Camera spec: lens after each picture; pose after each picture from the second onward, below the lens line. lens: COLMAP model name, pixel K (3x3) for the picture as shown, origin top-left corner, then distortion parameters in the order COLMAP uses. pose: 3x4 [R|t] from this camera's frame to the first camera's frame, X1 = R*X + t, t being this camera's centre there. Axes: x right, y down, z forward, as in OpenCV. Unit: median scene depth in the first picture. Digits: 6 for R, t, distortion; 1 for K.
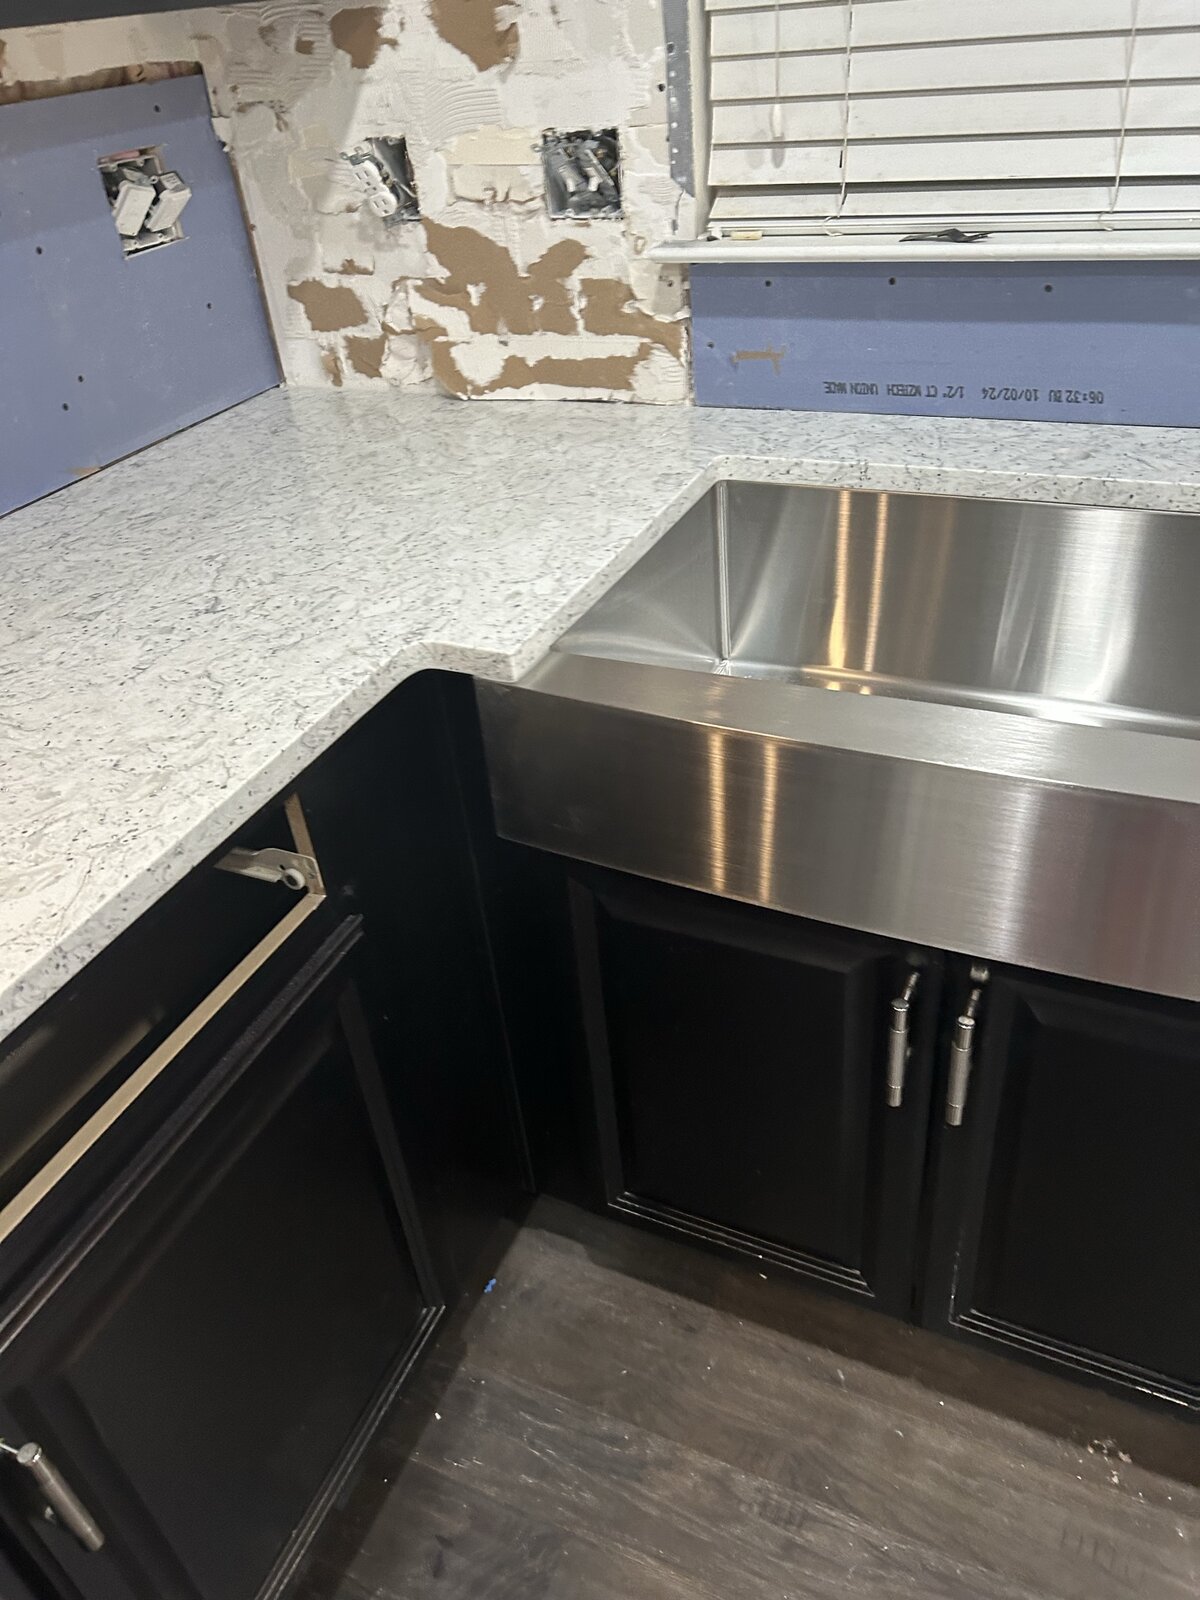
lens RADIAL K [[1170.8, 0, 602.8], [0, 1170.8, 777.8], [0, 0, 1]] dist [0.048779, -0.080801]
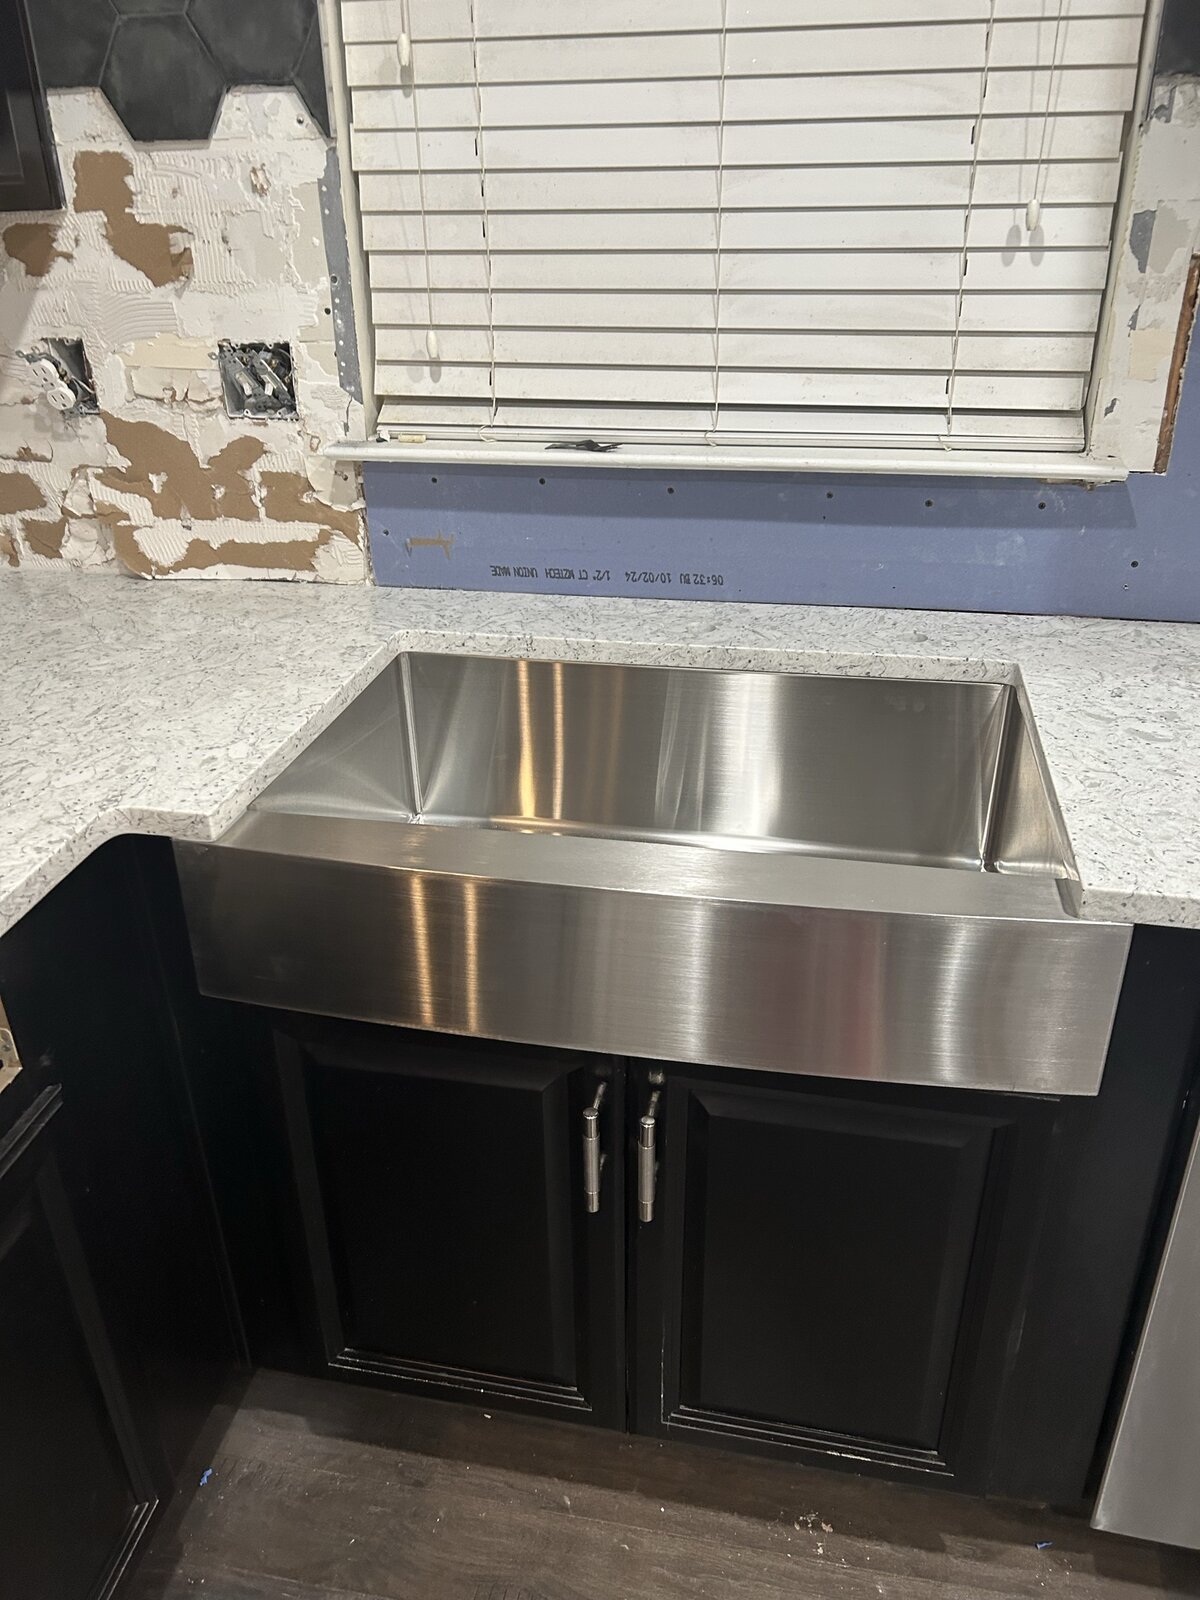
lens RADIAL K [[1252.1, 0, 599.1], [0, 1252.1, 811.9], [0, 0, 1]] dist [0.054622, -0.073775]
pose [[0.970687, -0.044967, 0.236103, -0.004398], [0.072941, 0.991127, -0.111117, 0.037128], [-0.229011, 0.125081, 0.965354, -0.150490]]
